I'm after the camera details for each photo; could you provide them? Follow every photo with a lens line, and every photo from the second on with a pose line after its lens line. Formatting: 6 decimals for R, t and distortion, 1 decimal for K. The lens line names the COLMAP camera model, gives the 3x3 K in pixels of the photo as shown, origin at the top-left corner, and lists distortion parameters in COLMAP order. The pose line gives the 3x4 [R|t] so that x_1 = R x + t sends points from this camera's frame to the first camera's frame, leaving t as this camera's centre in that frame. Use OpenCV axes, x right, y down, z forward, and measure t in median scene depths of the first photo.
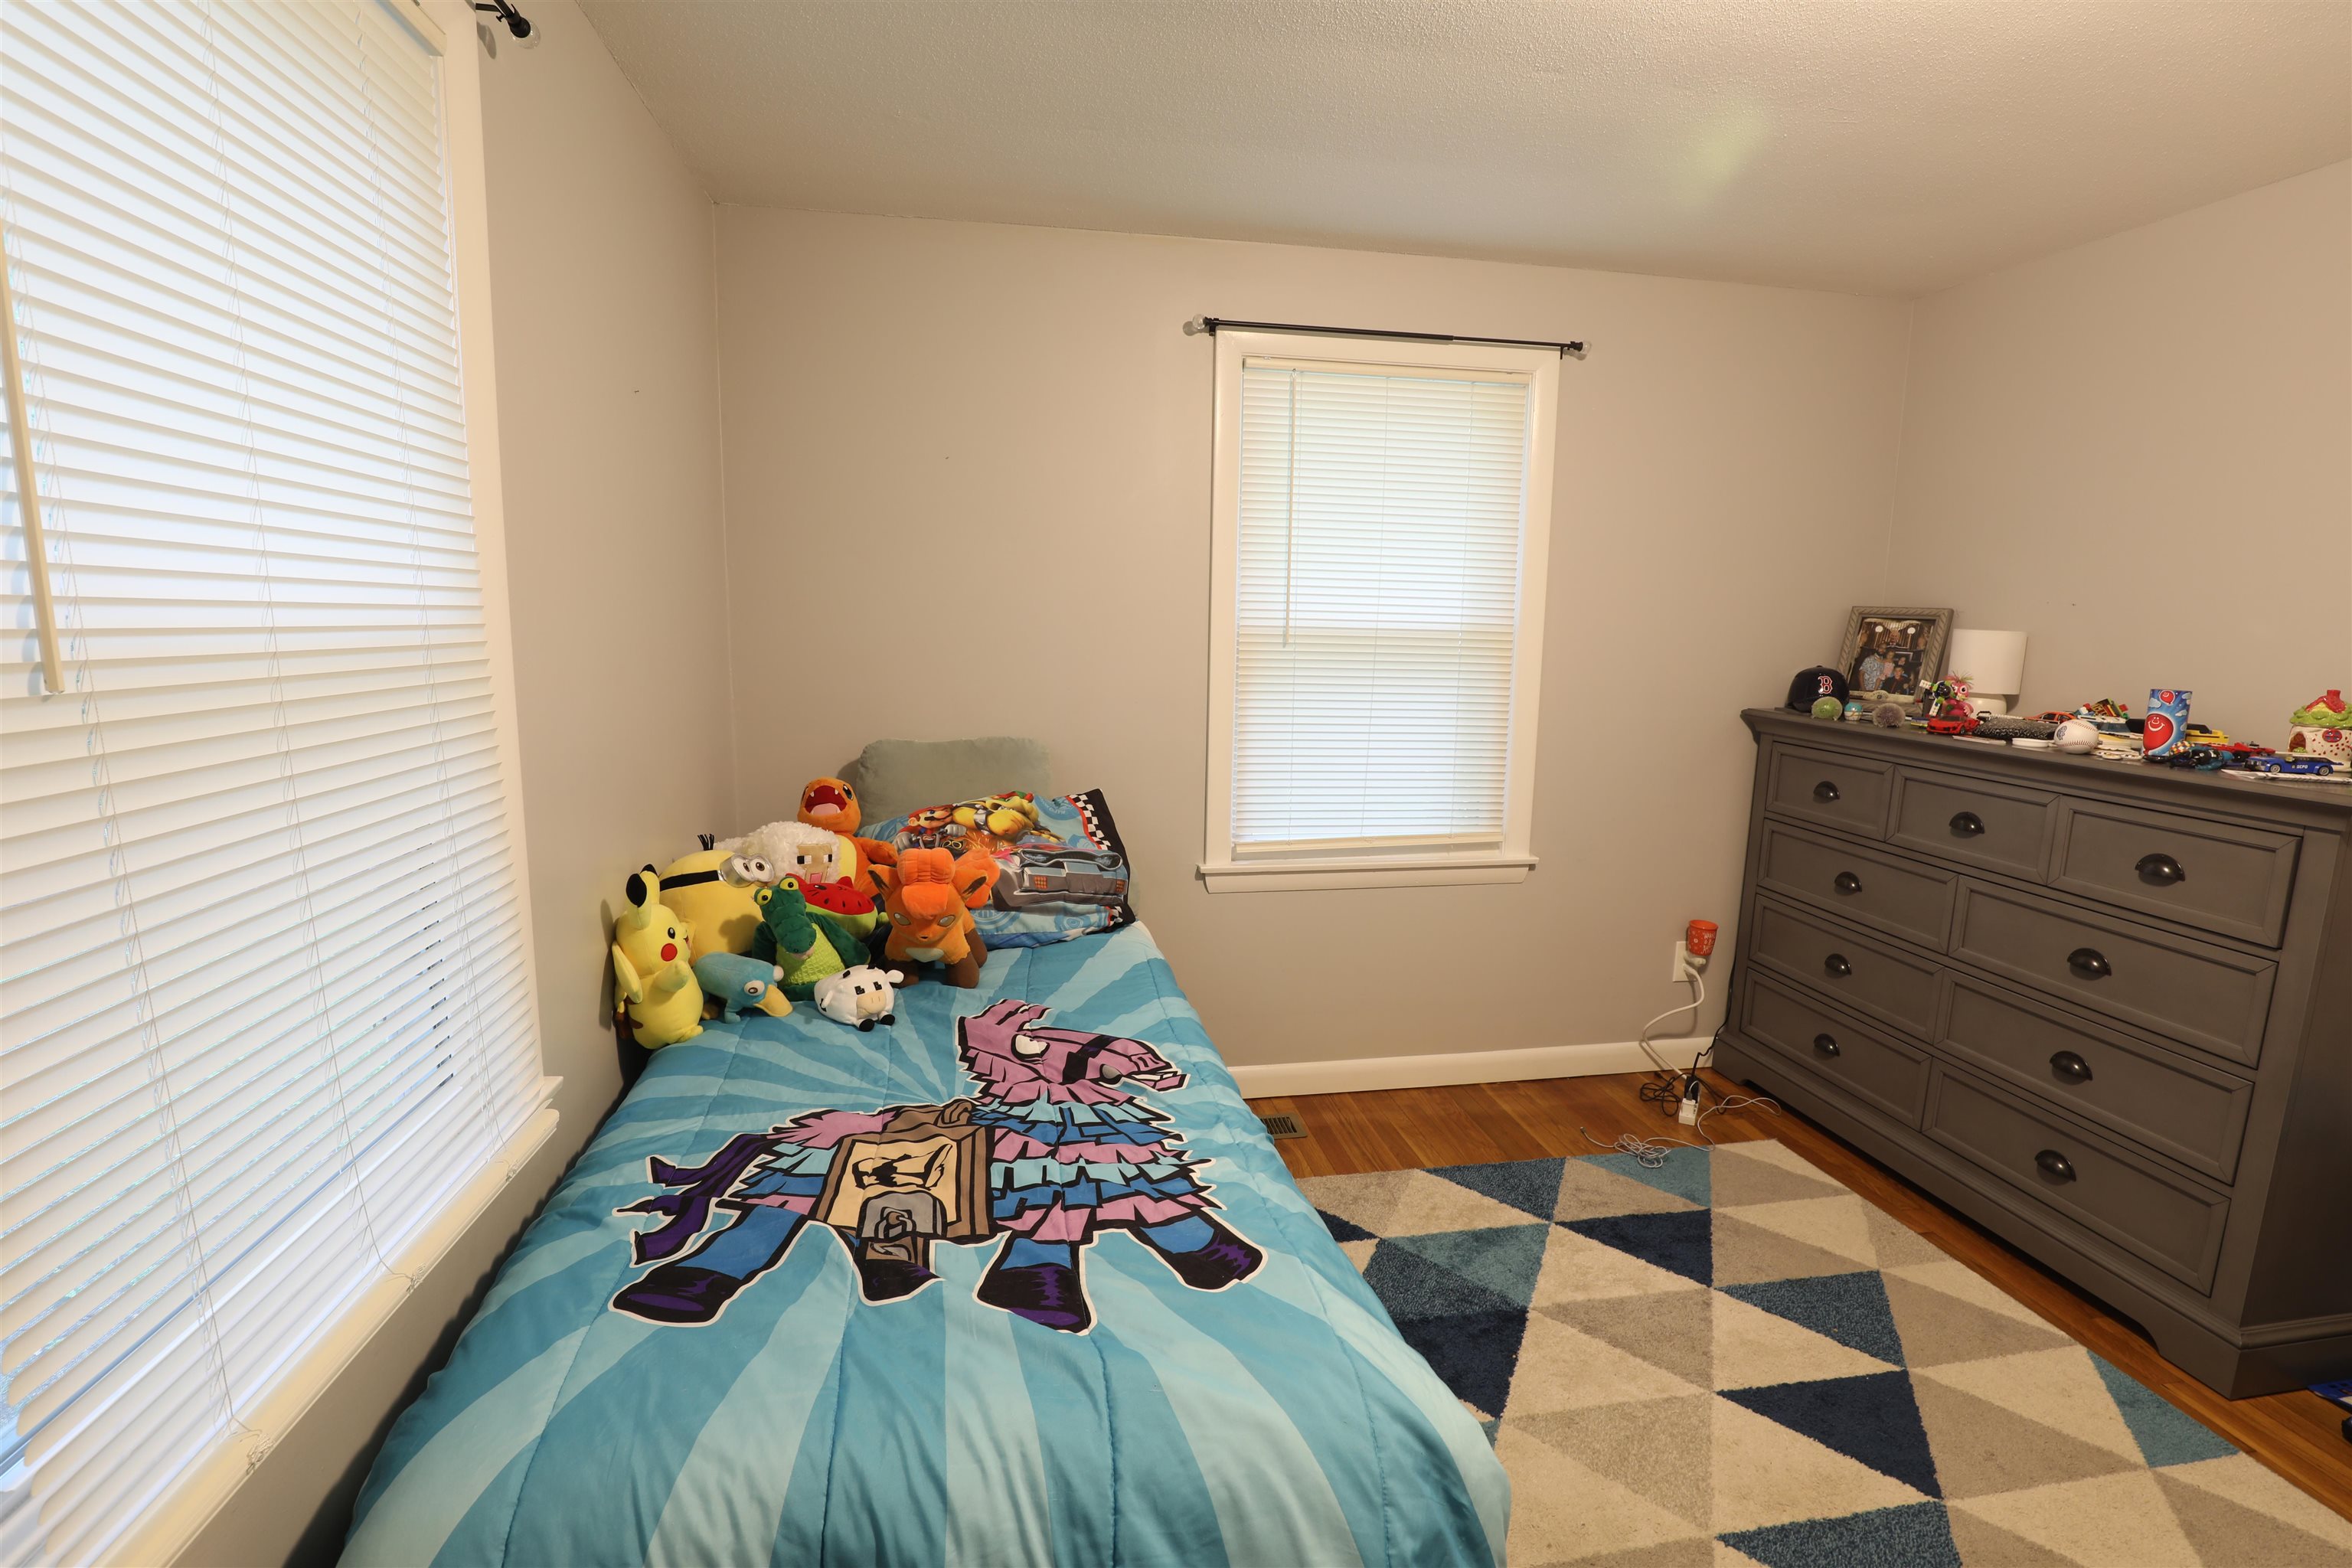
lens RADIAL K [[1079.3, 0, 1168.5], [0, 1079.3, 780.0], [0, 0, 1]] dist [-0.037902, 0.007760]
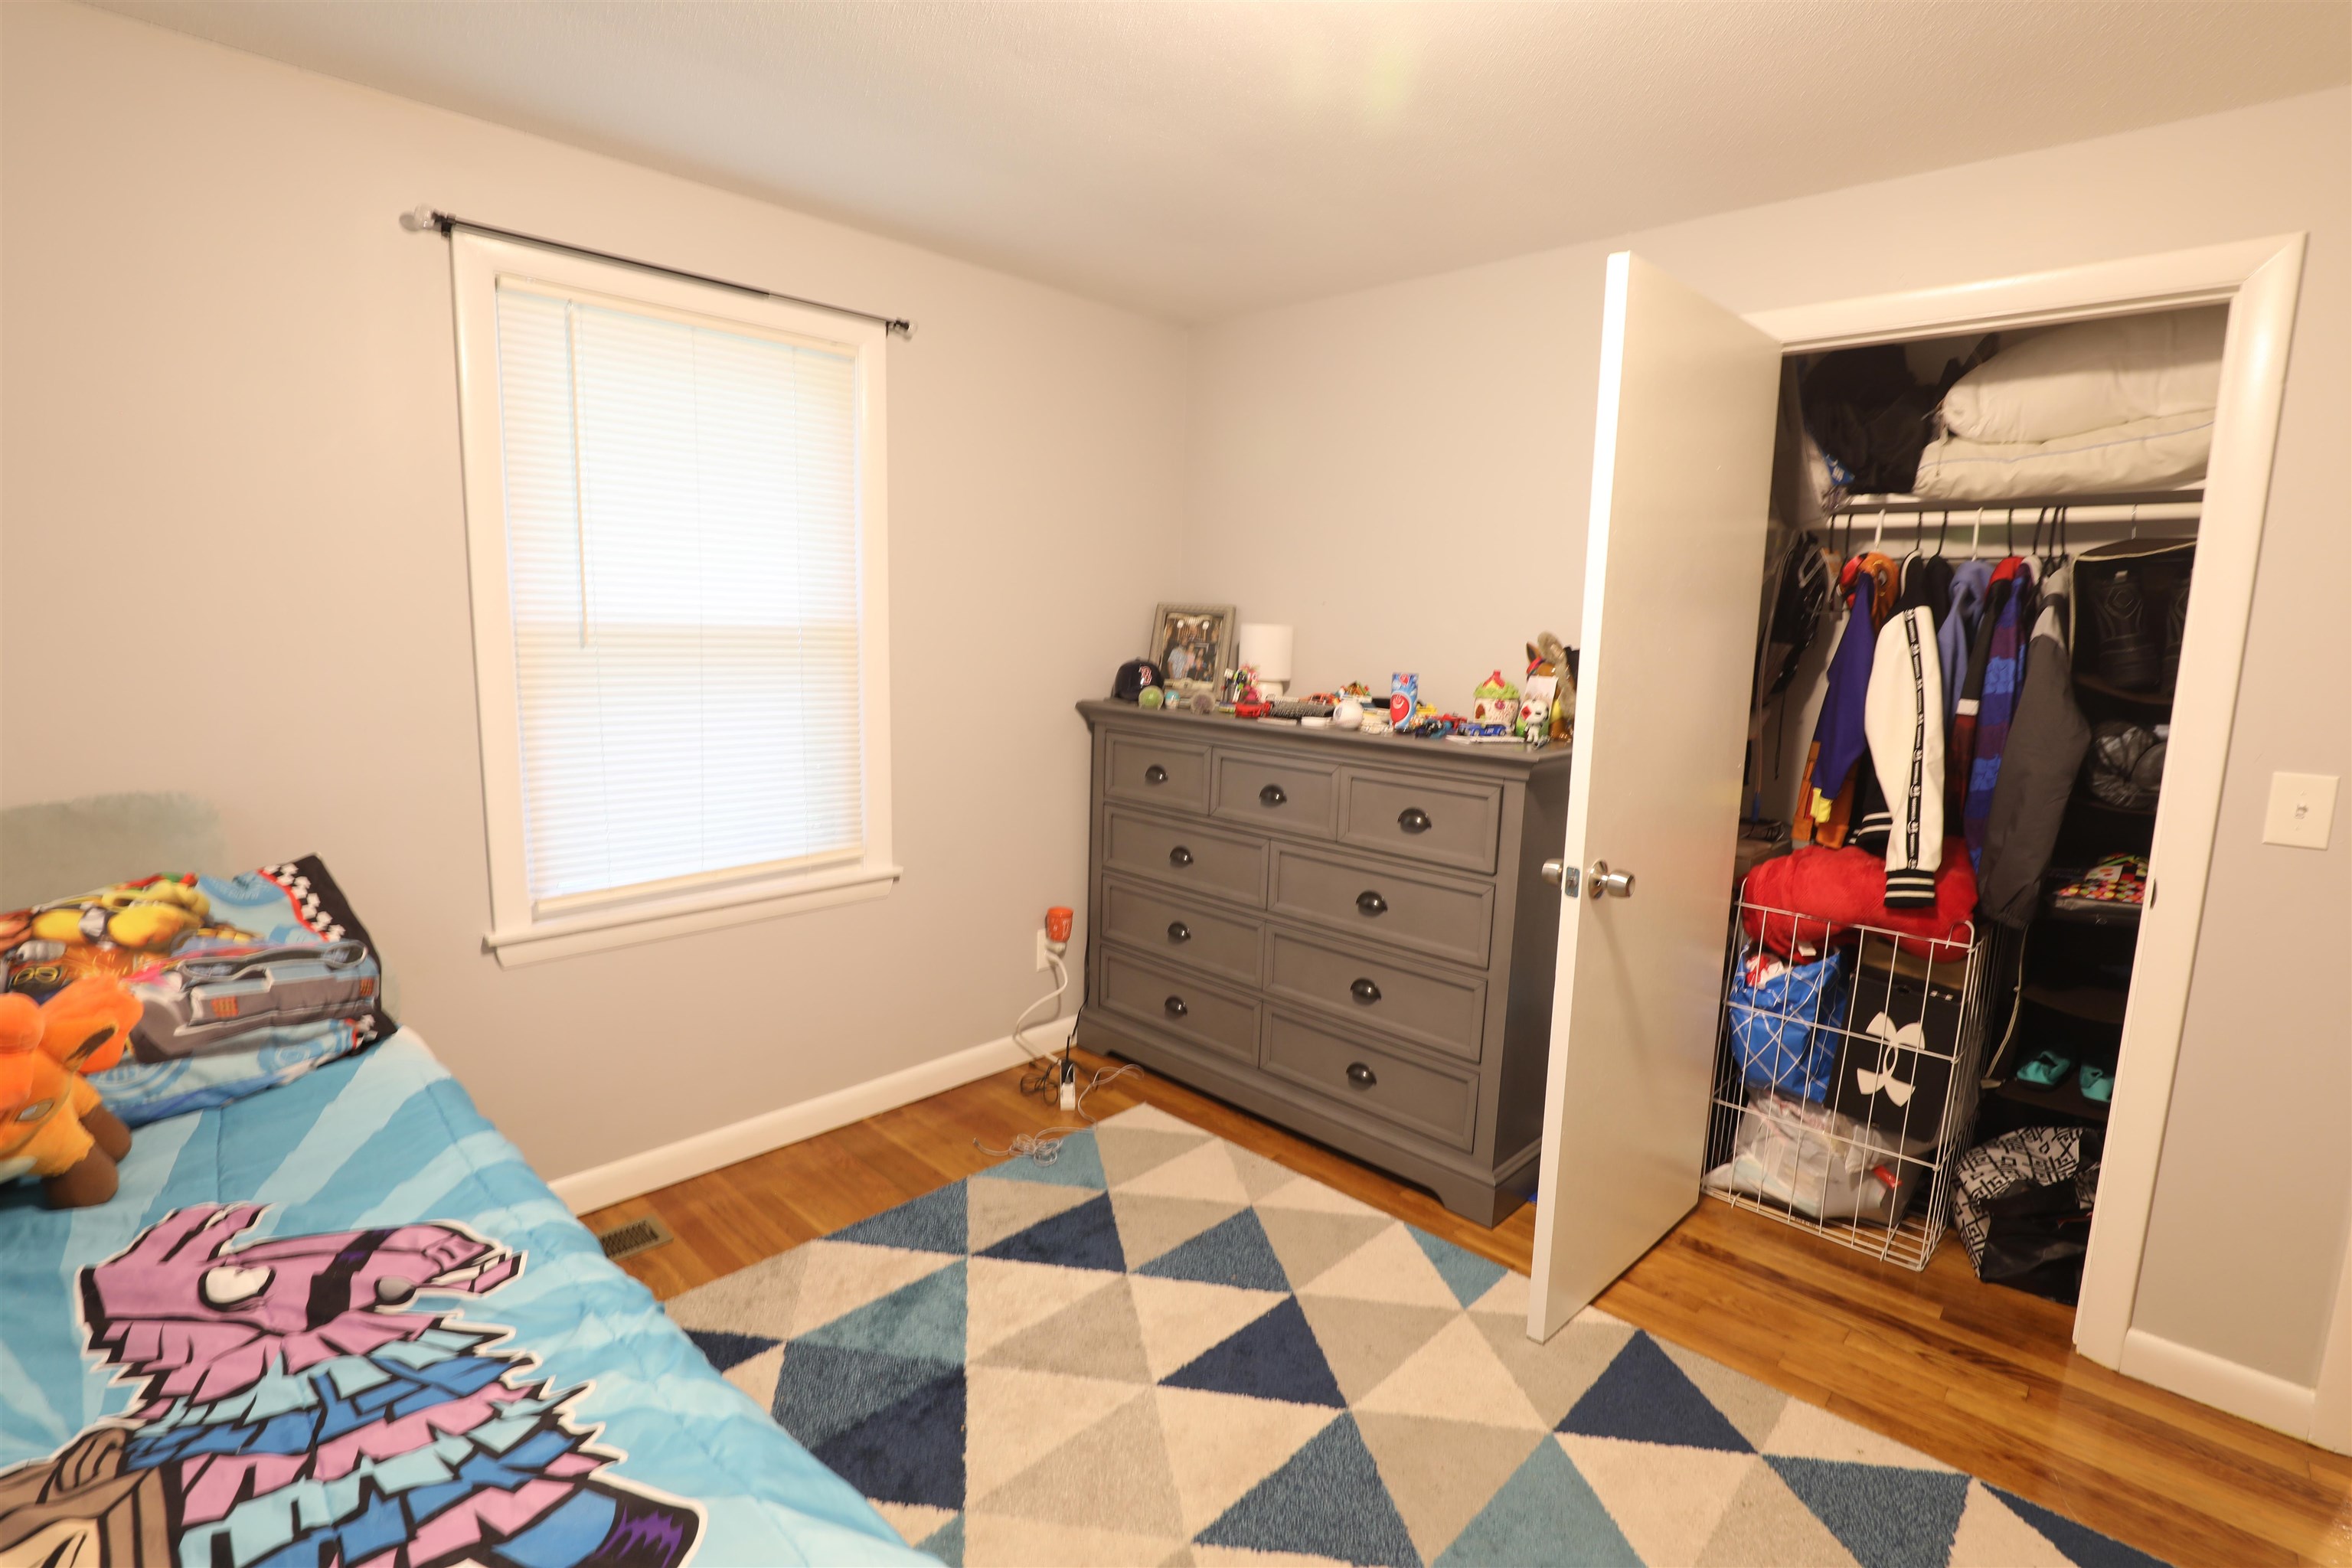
lens RADIAL K [[1079.3, 0, 1171.6], [0, 1079.3, 779.3], [0, 0, 1]] dist [-0.037902, 0.007760]
pose [[0.806058, -0.081706, 0.586169, -0.015560], [0.078720, 0.996426, 0.030641, -0.020196], [-0.586578, 0.021445, 0.809609, 0.124748]]
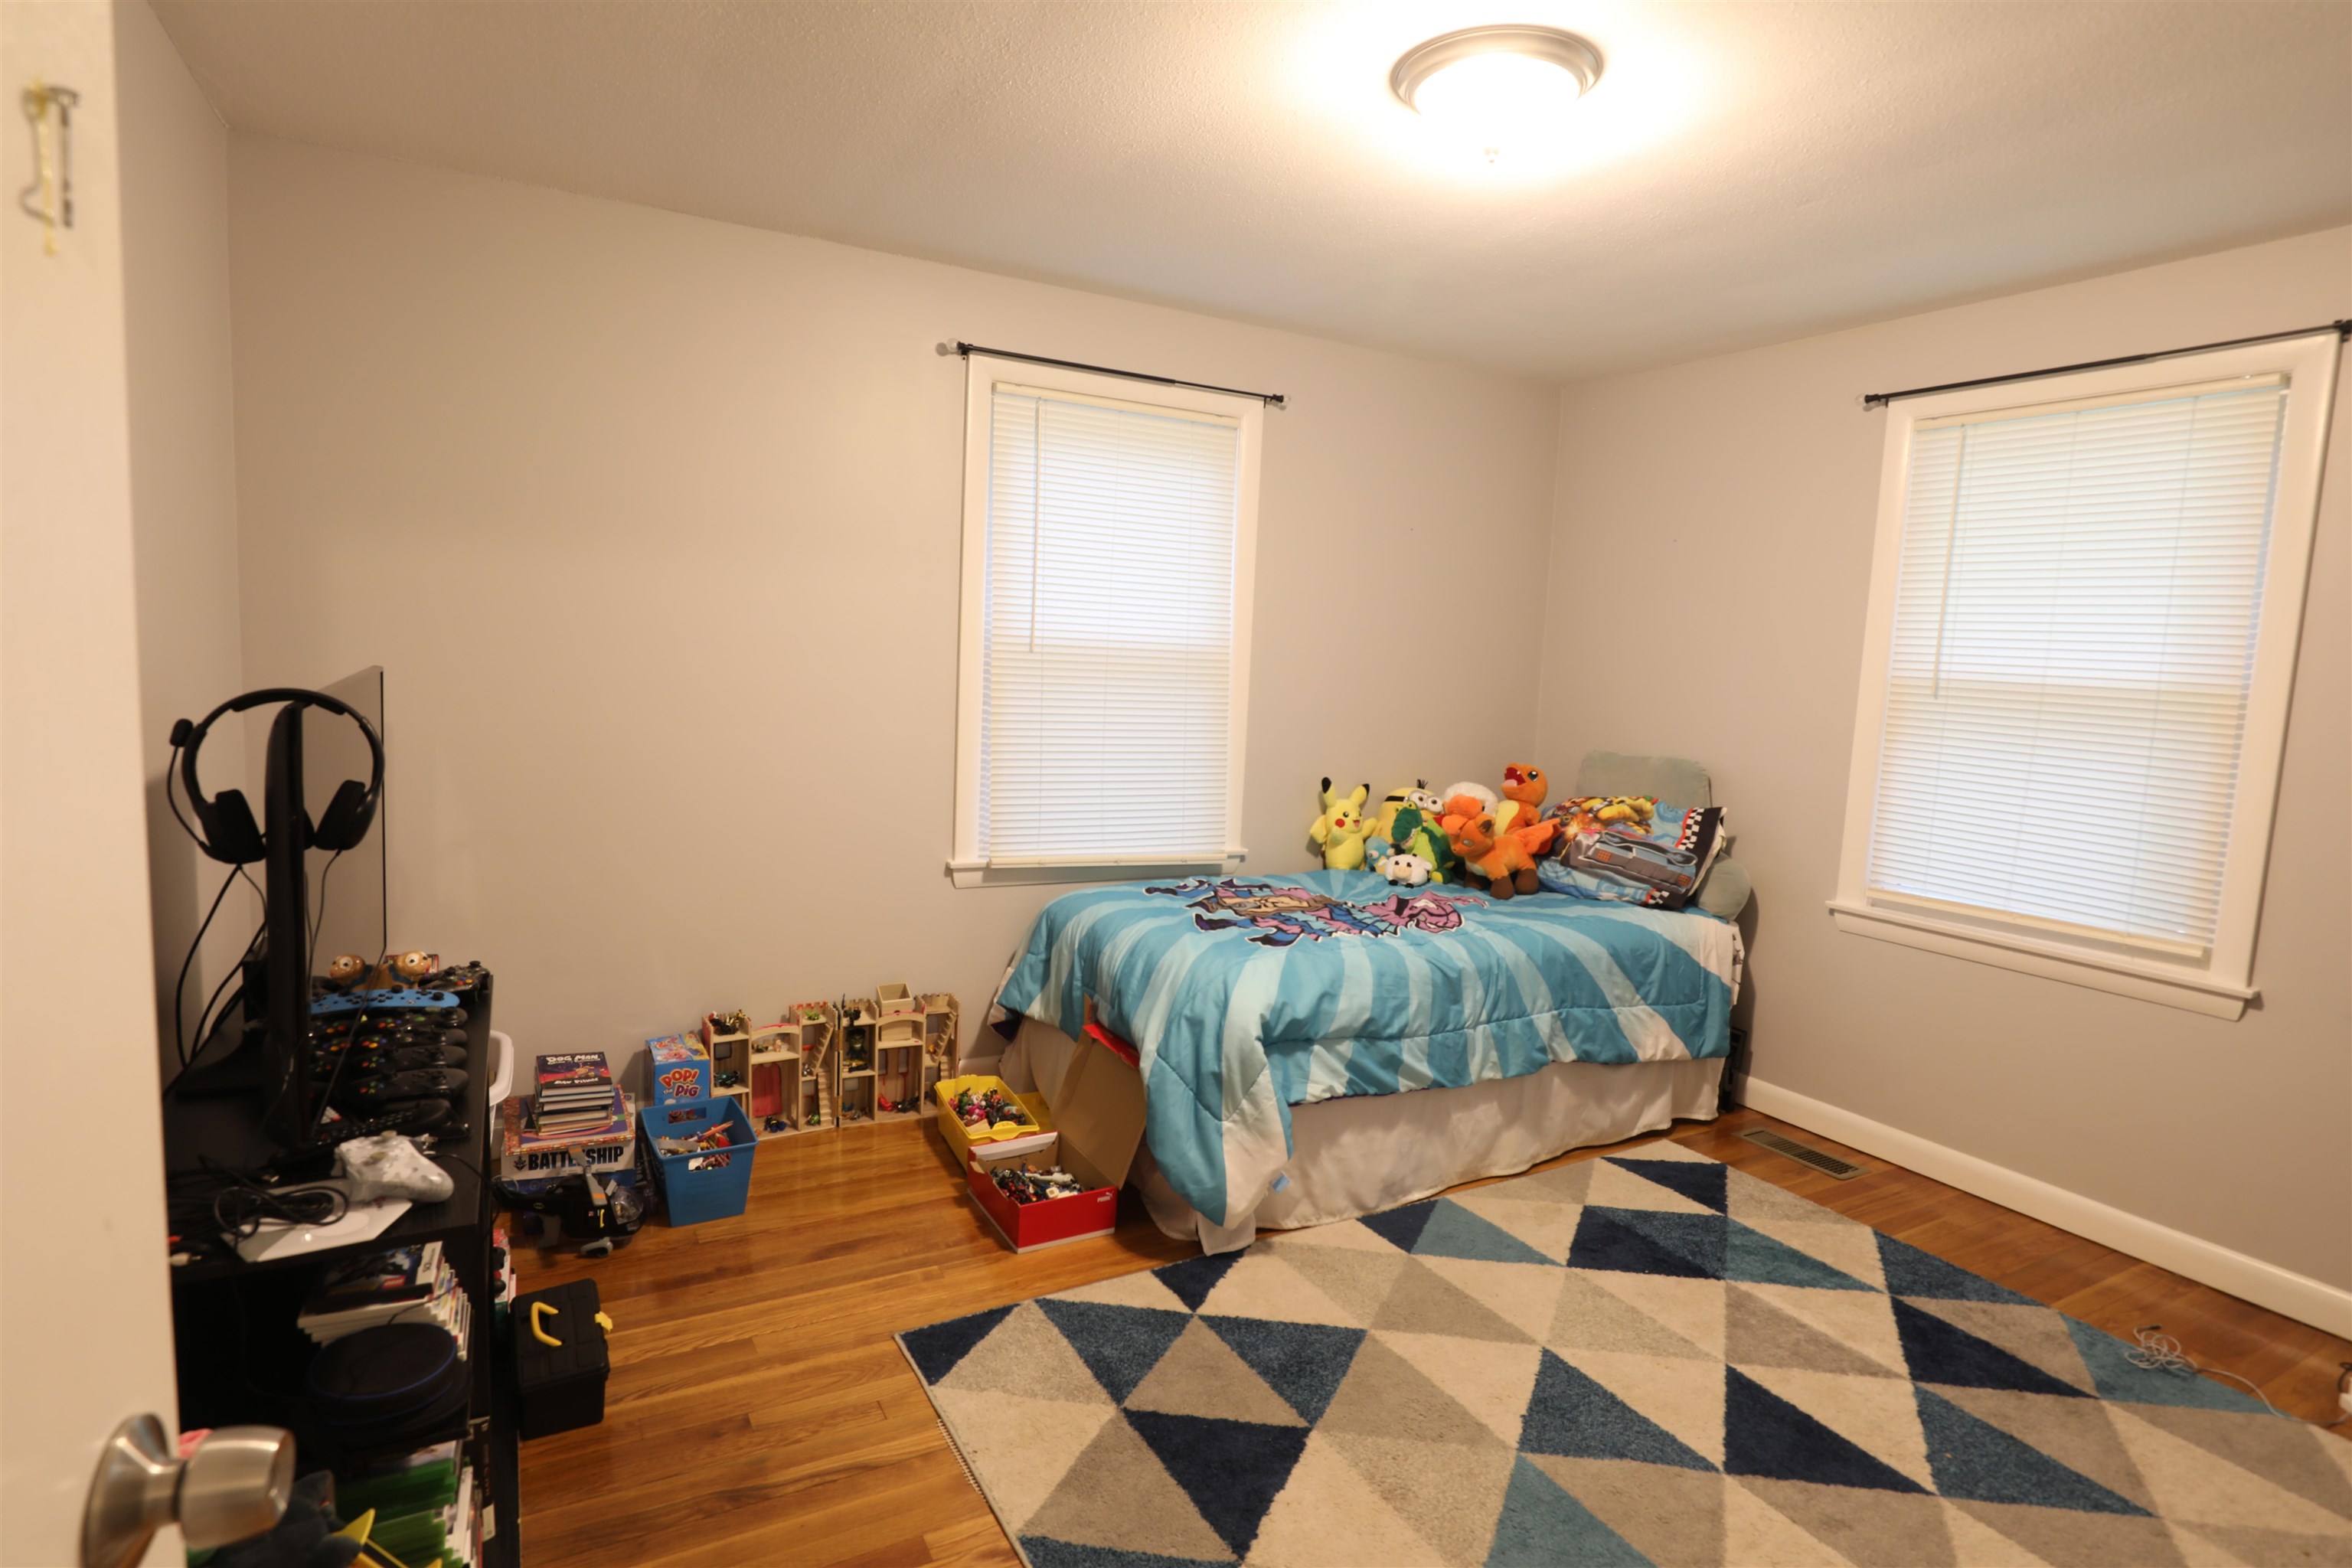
lens RADIAL K [[1235.3, 0, 1169.8], [0, 1235.3, 783.5], [0, 0, 1]] dist [-0.011175, -0.000010]
pose [[0.323819, 0.103110, -0.940484, 1.163546], [-0.179491, 0.982687, 0.045936, 0.033898], [0.928937, 0.153933, 0.336720, -0.031482]]
